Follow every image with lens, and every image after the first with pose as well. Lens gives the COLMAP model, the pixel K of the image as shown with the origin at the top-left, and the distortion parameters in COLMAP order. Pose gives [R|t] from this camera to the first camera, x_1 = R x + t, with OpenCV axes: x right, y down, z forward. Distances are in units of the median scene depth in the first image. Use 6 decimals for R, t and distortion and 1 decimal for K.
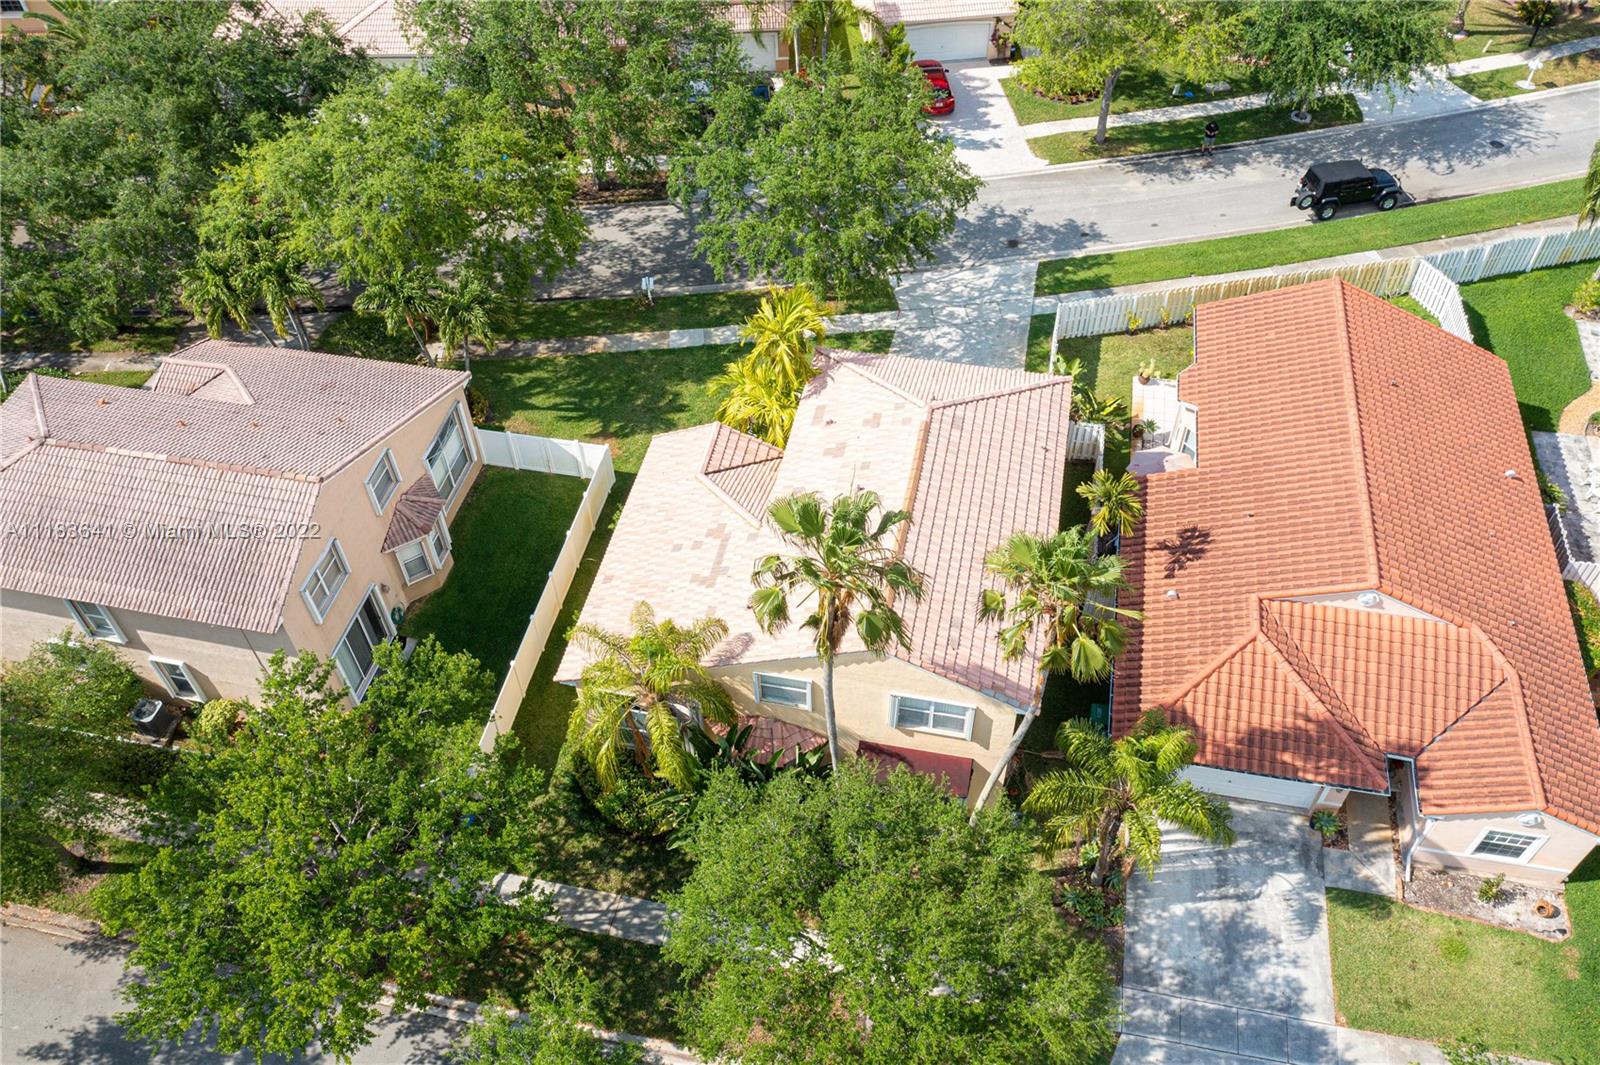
lens RADIAL K [[1277.0, 0, 801.8], [0, 1277.0, 525.4], [0, 0, 1]] dist [-0.024491, 0.009471]
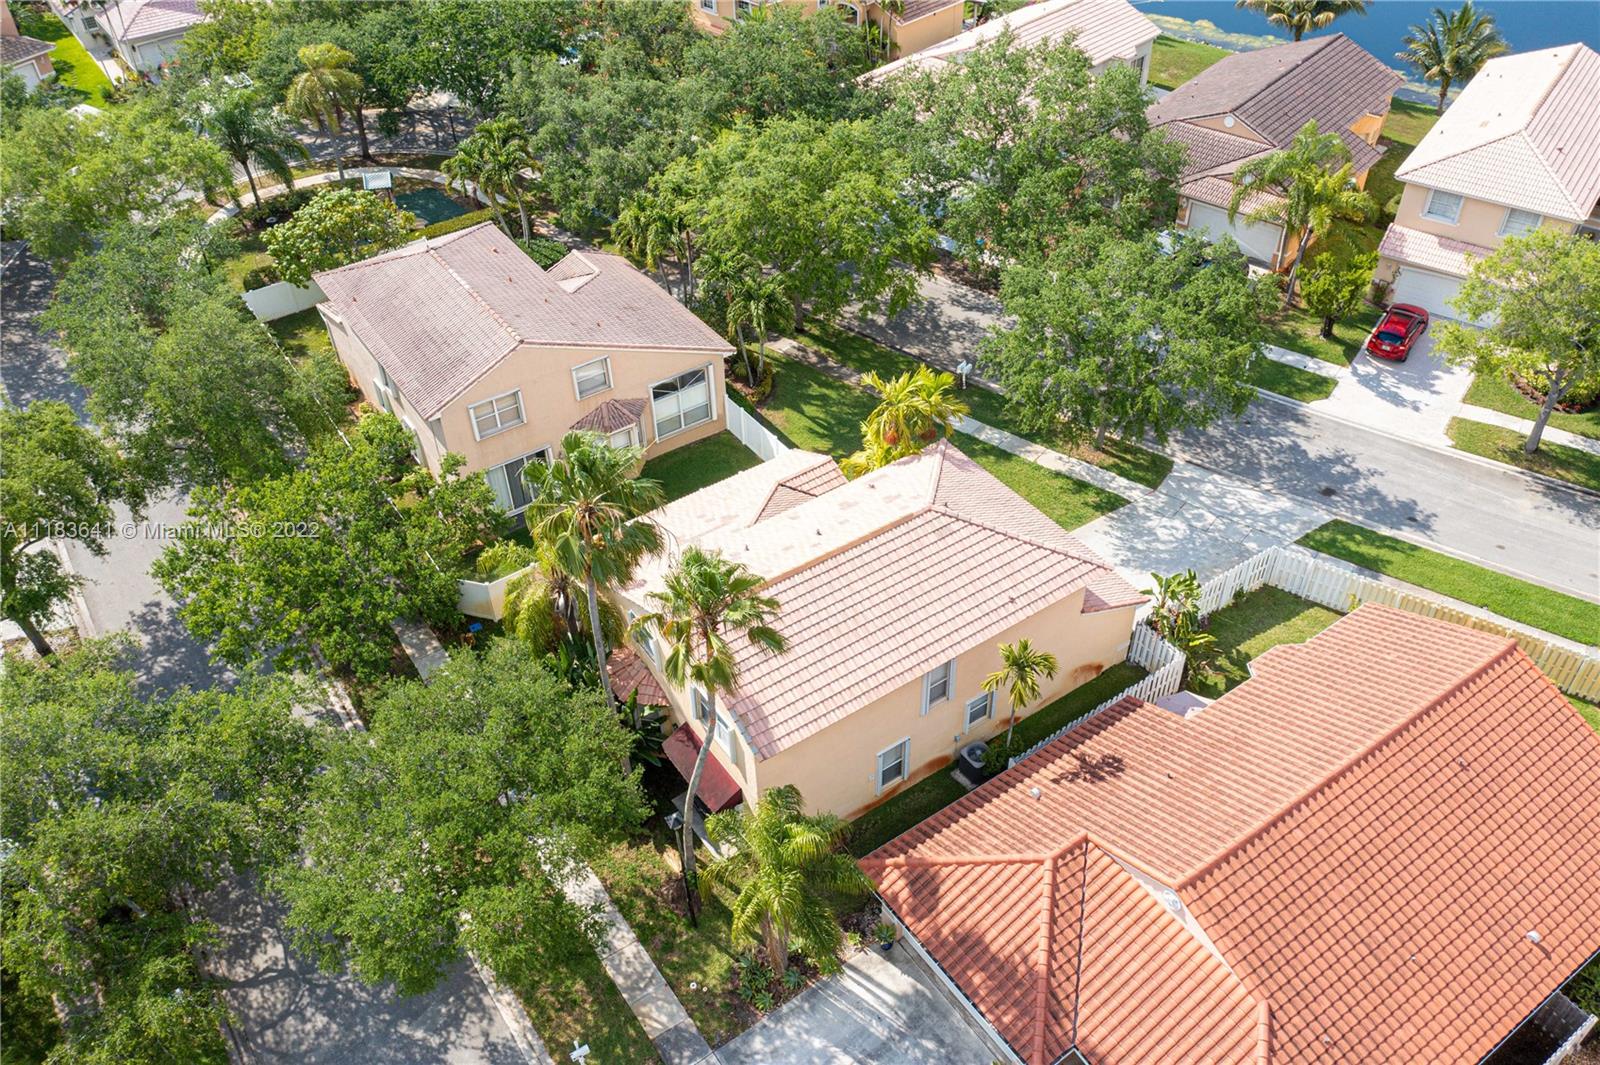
lens RADIAL K [[1277.0, 0, 804.3], [0, 1277.0, 522.1], [0, 0, 1]] dist [-0.024491, 0.009471]
pose [[0.721017, 0.446598, -0.529796, 0.483399], [-0.504330, 0.862550, 0.040737, -0.059654], [0.475169, 0.237820, 0.847146, 0.053895]]
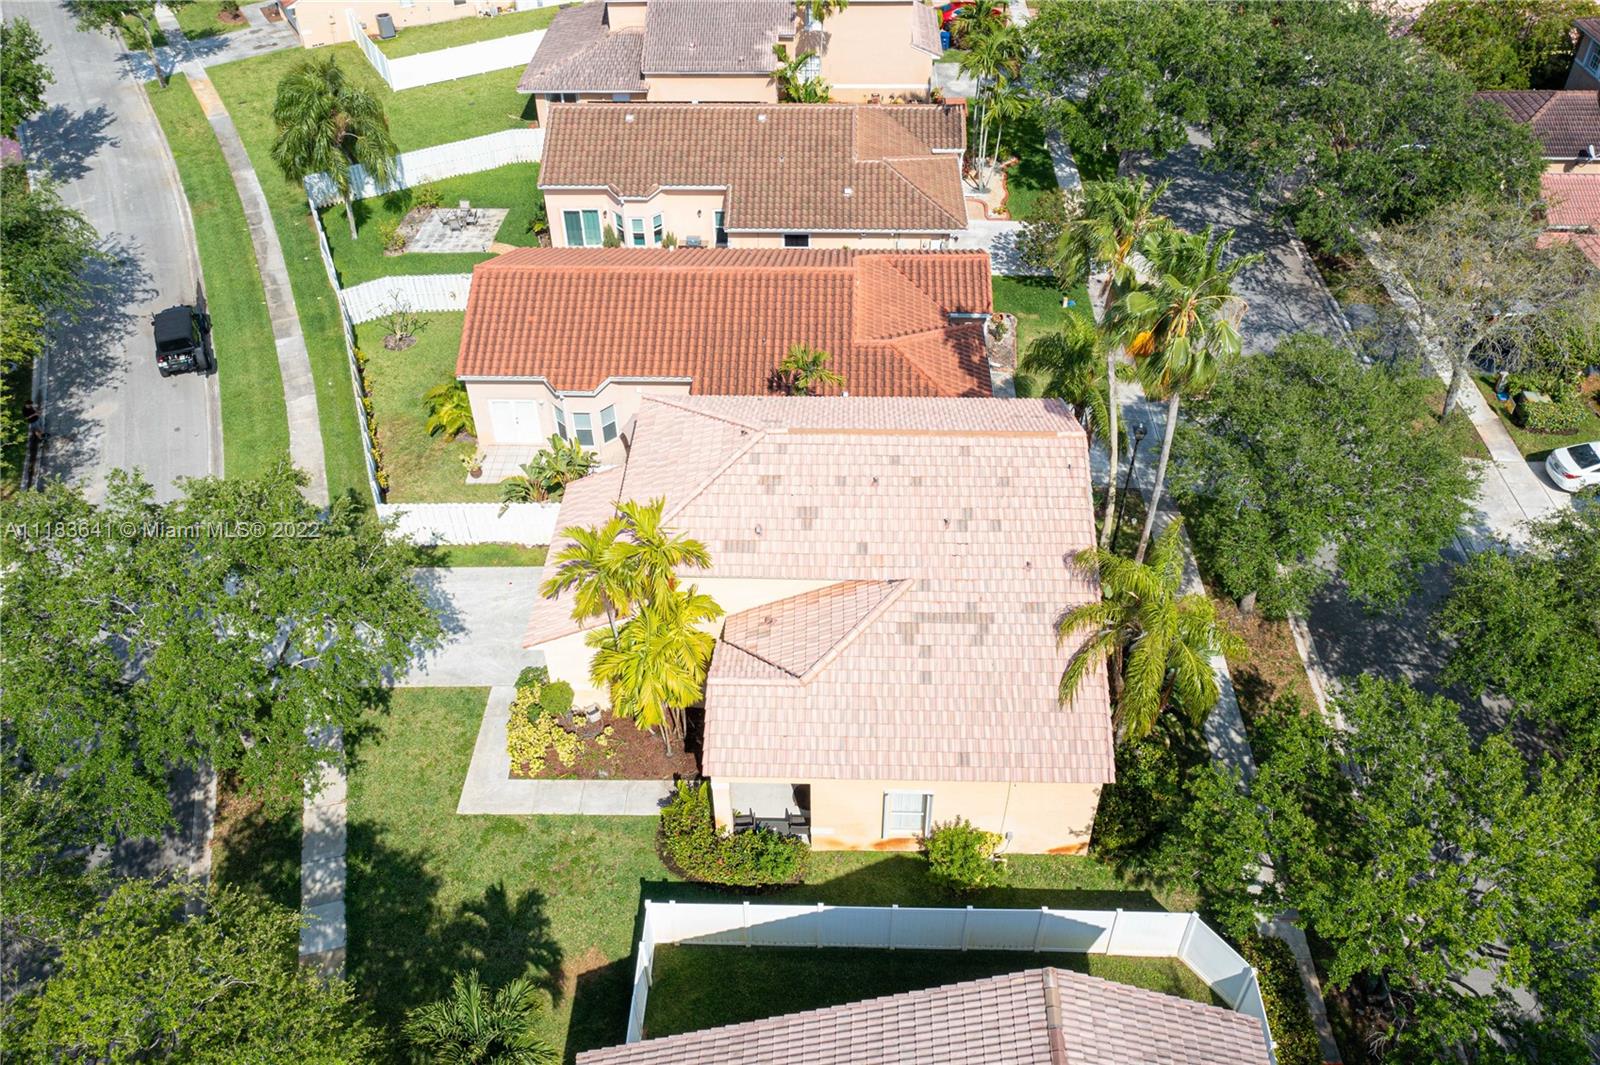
lens RADIAL K [[1277.0, 0, 801.5], [0, 1277.0, 527.7], [0, 0, 1]] dist [-0.024491, 0.009471]
pose [[-0.169057, -0.625842, 0.761407, -0.565692], [0.733933, 0.435689, 0.521074, -0.446695], [-0.657847, 0.646913, 0.385670, 0.543597]]
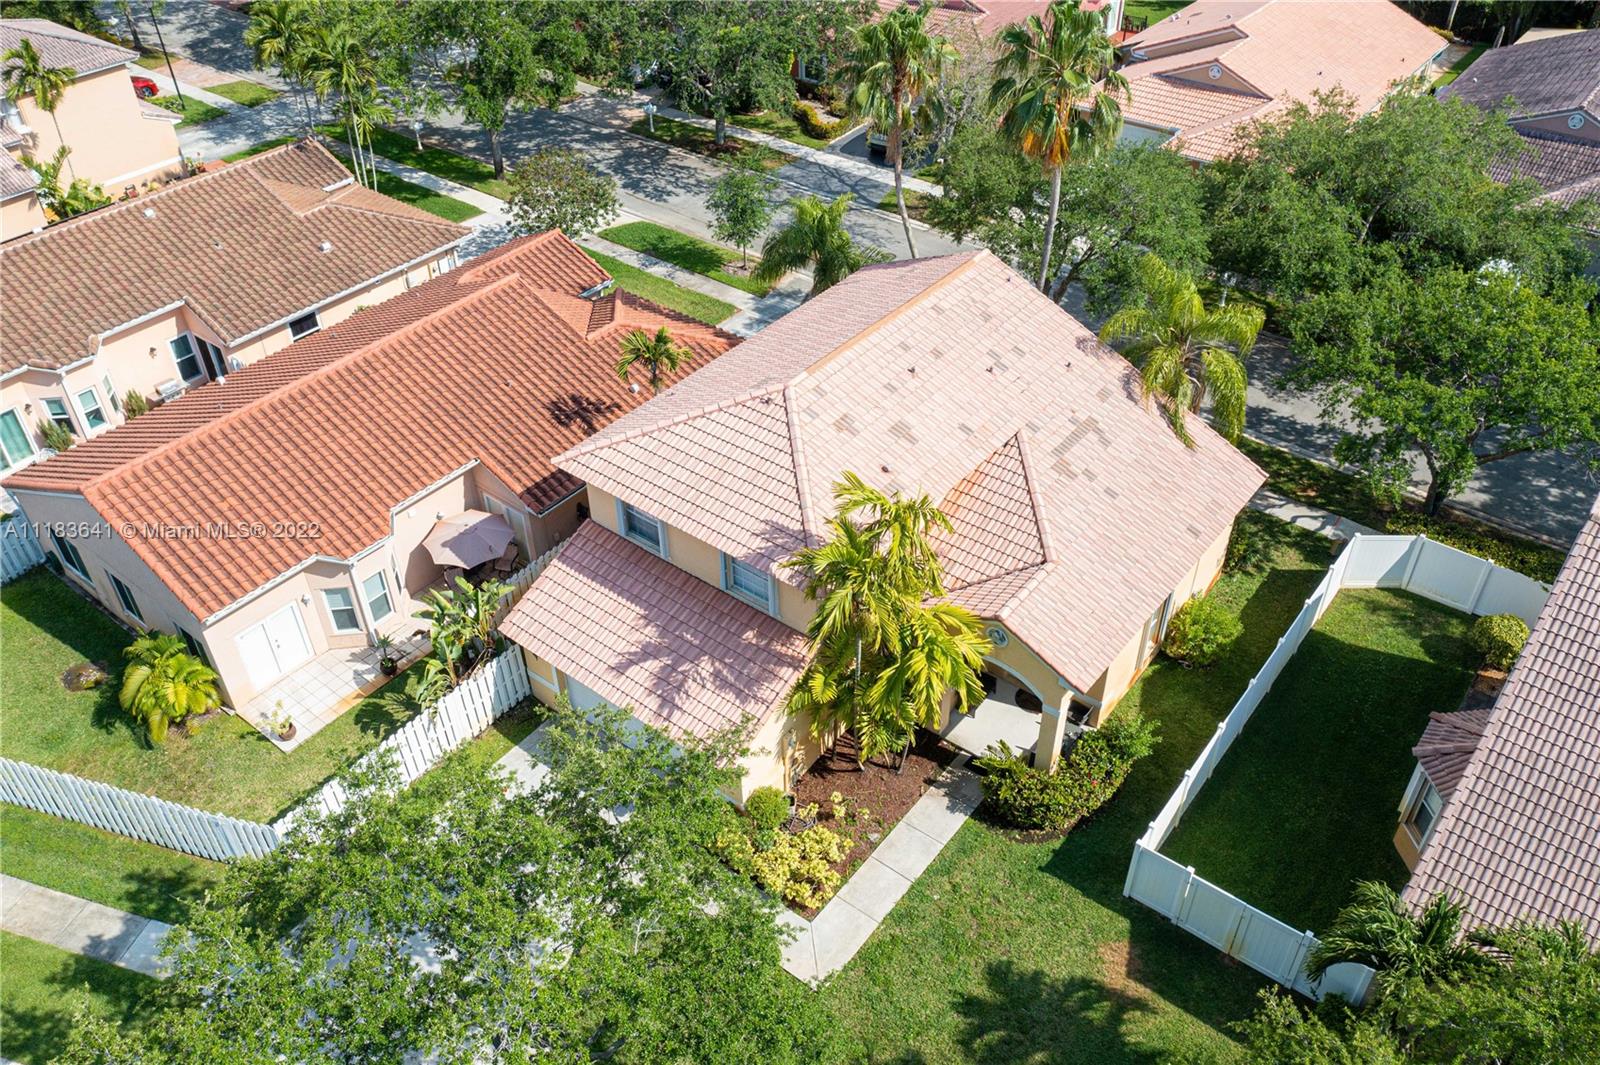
lens RADIAL K [[1277.0, 0, 806.8], [0, 1277.0, 527.2], [0, 0, 1]] dist [-0.024491, 0.009471]
pose [[-0.894661, -0.255680, 0.366345, -0.198069], [0.344538, 0.127122, 0.930126, -0.690405], [-0.284385, 0.958367, -0.025640, 0.909663]]
